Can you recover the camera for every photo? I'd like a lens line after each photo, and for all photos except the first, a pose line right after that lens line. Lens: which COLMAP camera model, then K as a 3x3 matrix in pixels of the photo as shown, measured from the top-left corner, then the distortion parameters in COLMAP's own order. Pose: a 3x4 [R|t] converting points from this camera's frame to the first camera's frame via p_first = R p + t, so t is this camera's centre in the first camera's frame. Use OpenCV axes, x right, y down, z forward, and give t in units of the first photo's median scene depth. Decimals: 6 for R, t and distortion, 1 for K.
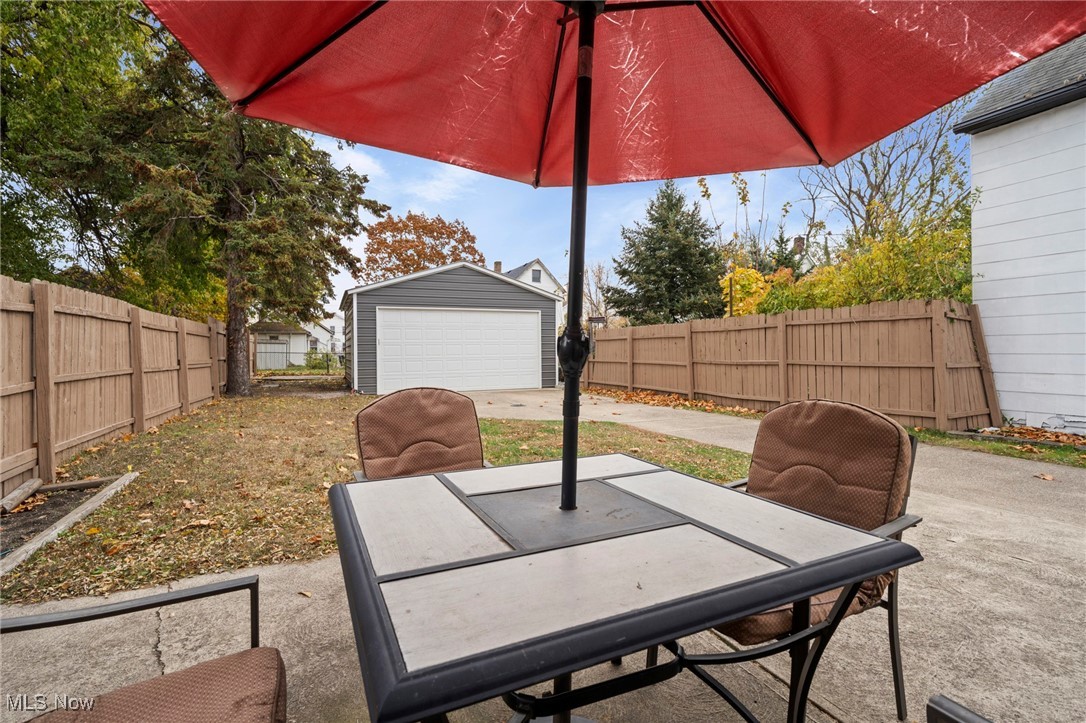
lens RADIAL K [[501.6, 0, 543.0], [0, 501.6, 361.5], [0, 0, 1]] dist [0.004894, 0.000700]
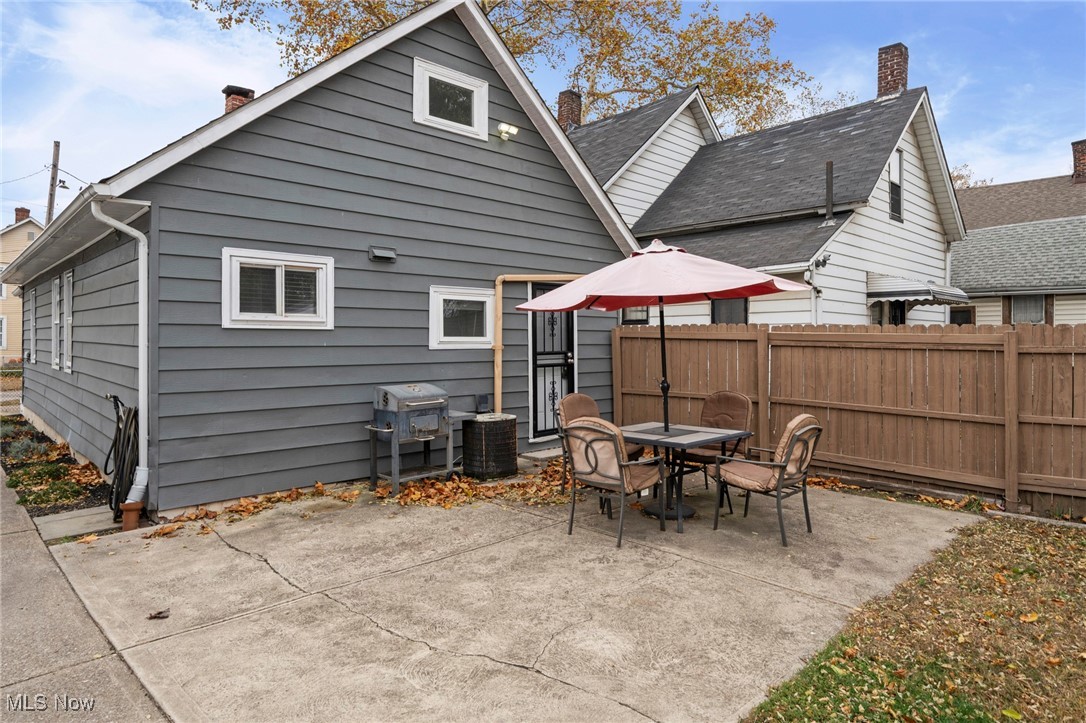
lens RADIAL K [[644.1, 0, 540.9], [0, 644.1, 346.7], [0, 0, 1]] dist [0.000294, 0.000616]
pose [[-0.940887, 0.003810, -0.338699, 1.040277], [-0.004957, 0.999675, 0.025014, -0.181360], [0.338685, 0.025214, -0.940562, 2.137346]]
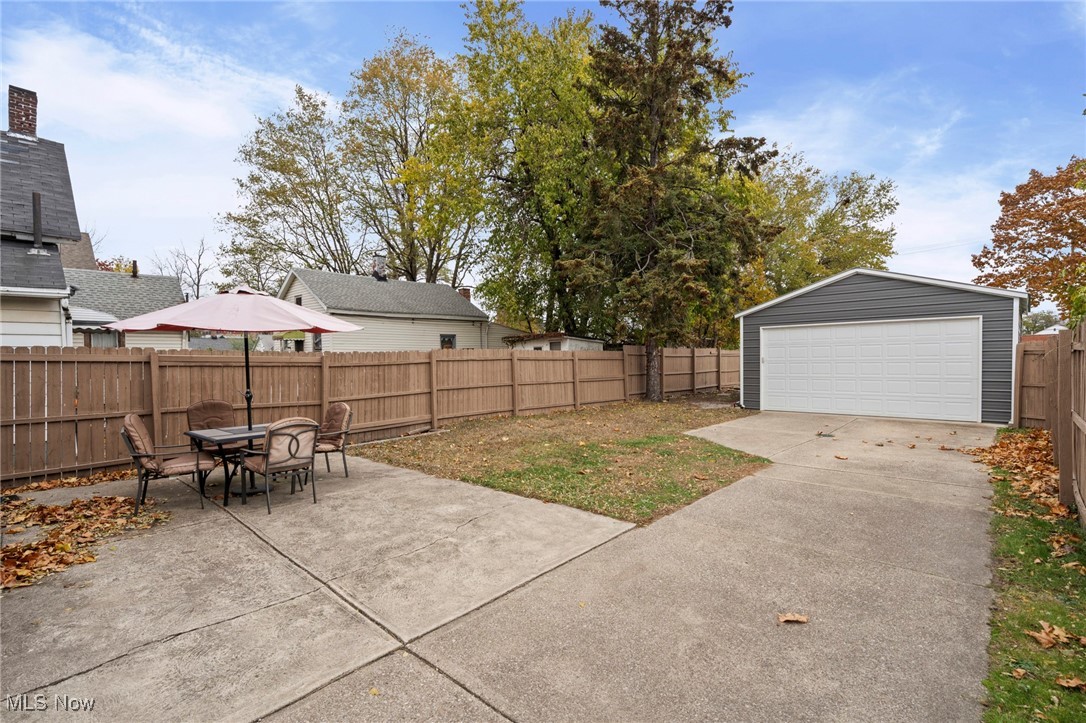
lens RADIAL K [[501.6, 0, 543.0], [0, 501.6, 361.5], [0, 0, 1]] dist [0.004894, 0.000700]
pose [[0.390441, 0.002915, -0.920624, 2.336669], [-0.006256, 0.999980, 0.000513, -0.159543], [0.920607, 0.005559, 0.390451, 0.714991]]
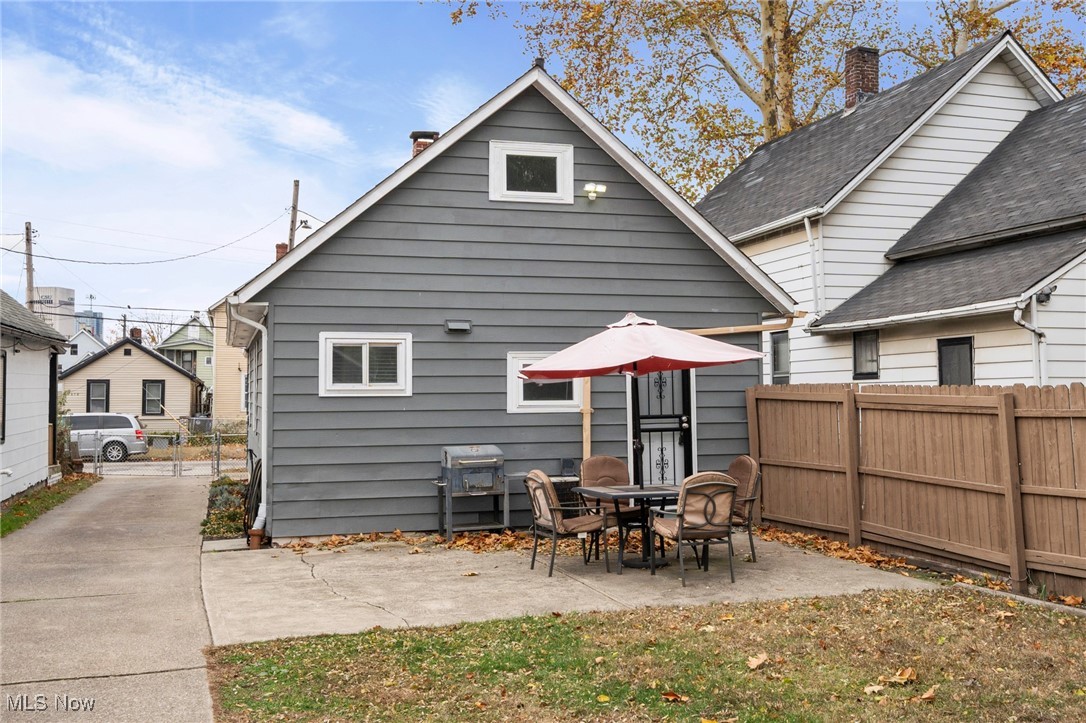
lens RADIAL K [[1081.2, 0, 543.0], [0, 1081.2, 361.5], [0, 0, 1]] dist [0.002334, -0.008328]
pose [[-0.992954, 0.012841, 0.117803, -0.090220], [0.010923, 0.999797, -0.016912, -0.241615], [-0.117996, -0.015506, -0.992893, 4.029438]]
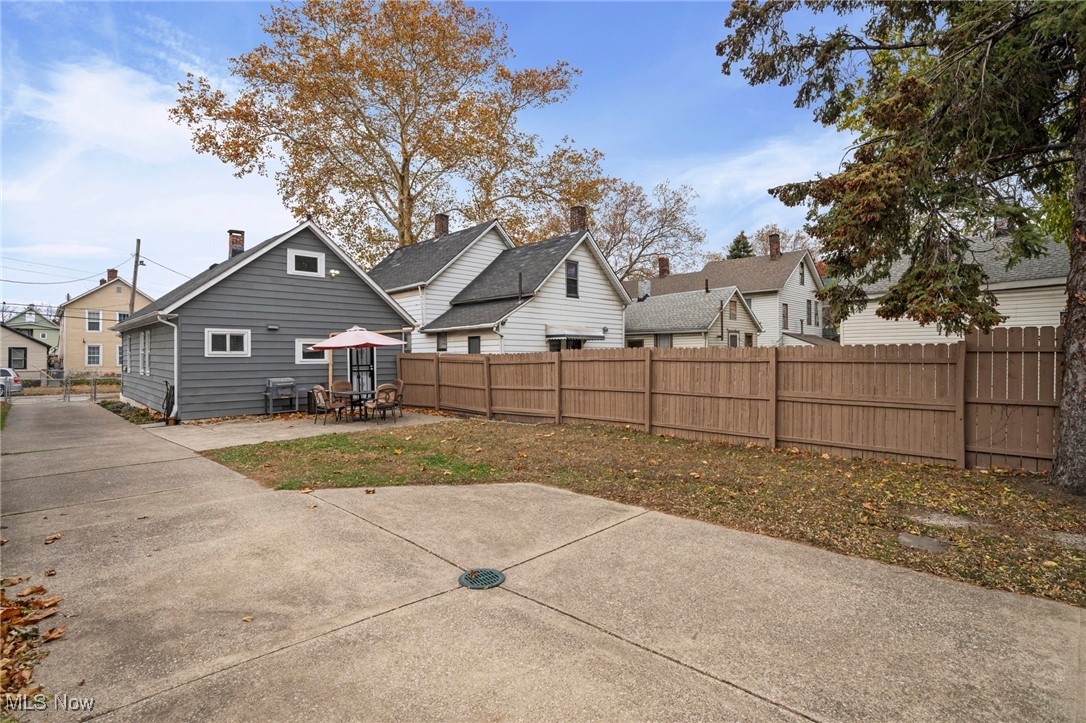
lens RADIAL K [[526.3, 0, 543.0], [0, 526.3, 361.5], [0, 0, 1]] dist [0.000940, 0.000475]
pose [[-0.935063, 0.008776, -0.354374, 0.142098], [0.000626, 0.999733, 0.023106, -0.250576], [0.354482, 0.021384, -0.934818, 5.341238]]
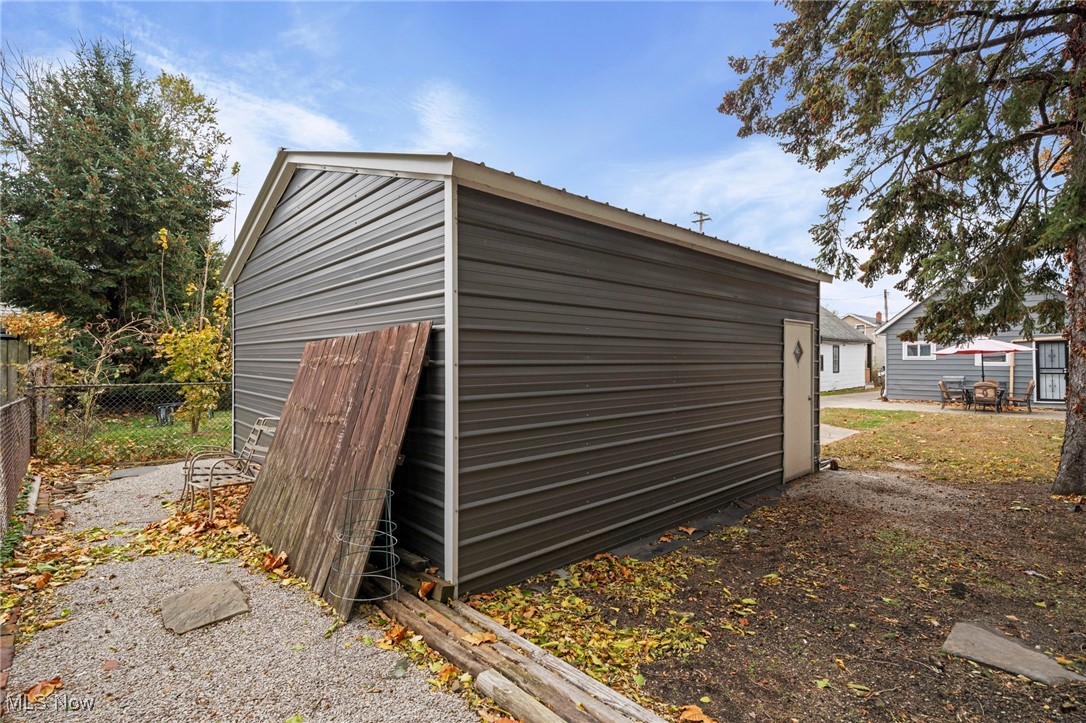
lens RADIAL K [[501.6, 0, 543.0], [0, 501.6, 361.5], [0, 0, 1]] dist [0.004894, 0.000700]
pose [[-0.318068, -0.003693, 0.948061, -3.767601], [0.010724, 0.999914, 0.007493, -0.269256], [-0.948007, 0.012550, -0.318001, 6.871496]]
